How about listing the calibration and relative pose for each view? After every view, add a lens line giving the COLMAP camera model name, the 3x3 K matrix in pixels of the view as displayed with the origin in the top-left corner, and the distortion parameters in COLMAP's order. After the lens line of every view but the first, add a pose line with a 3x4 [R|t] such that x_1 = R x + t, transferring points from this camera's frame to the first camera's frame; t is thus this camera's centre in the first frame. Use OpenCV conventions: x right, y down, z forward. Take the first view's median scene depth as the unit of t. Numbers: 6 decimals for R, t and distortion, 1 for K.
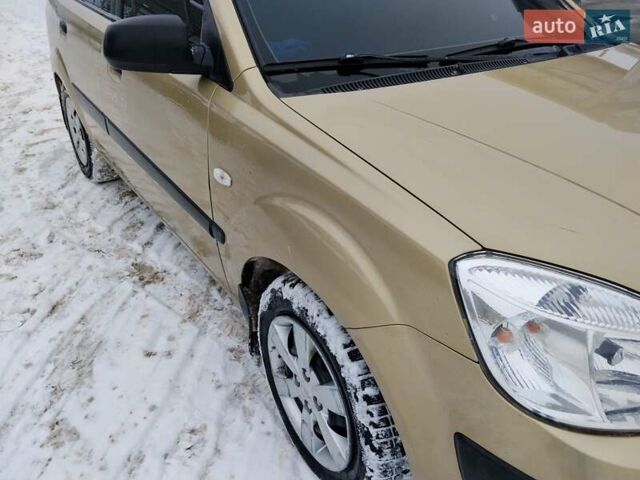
lens RADIAL K [[539.7, 0, 325.8], [0, 539.7, 235.8], [0, 0, 1]] dist [0.069578, -0.131711]
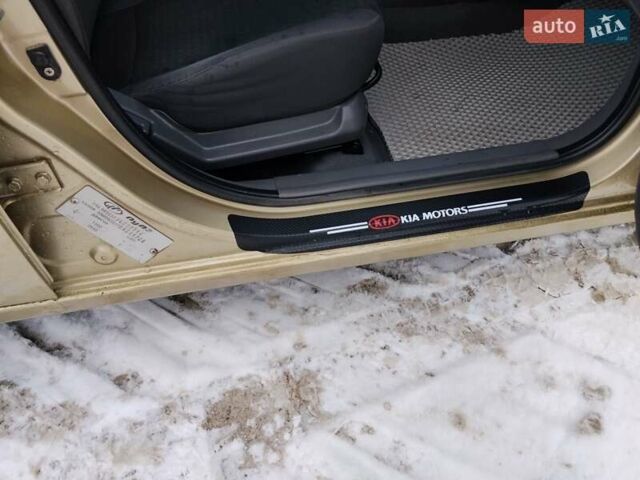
lens RADIAL K [[539.7, 0, 323.8], [0, 539.7, 240.2], [0, 0, 1]] dist [0.069578, -0.131711]
pose [[0.386656, -0.686700, 0.615581, -0.421383], [0.445939, 0.723489, 0.526974, -0.192923], [-0.807239, 0.070754, 0.585968, 0.615834]]
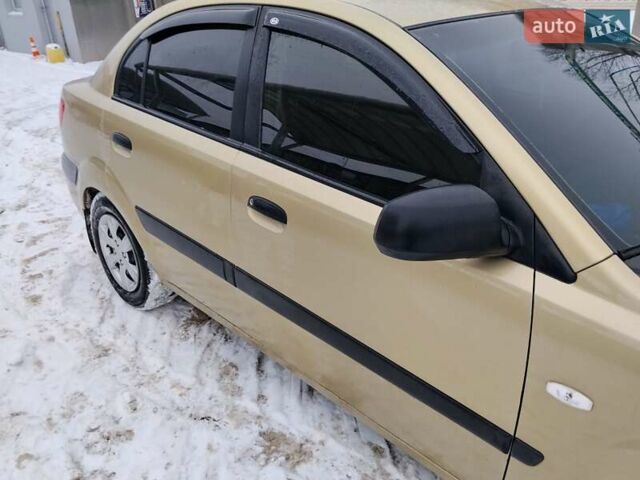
lens RADIAL K [[539.7, 0, 318.1], [0, 539.7, 242.0], [0, 0, 1]] dist [0.069578, -0.131711]
pose [[0.985334, -0.090101, 0.144911, -0.322957], [0.097466, 0.994242, -0.044539, -0.166492], [-0.140063, 0.058009, 0.988442, 0.155357]]
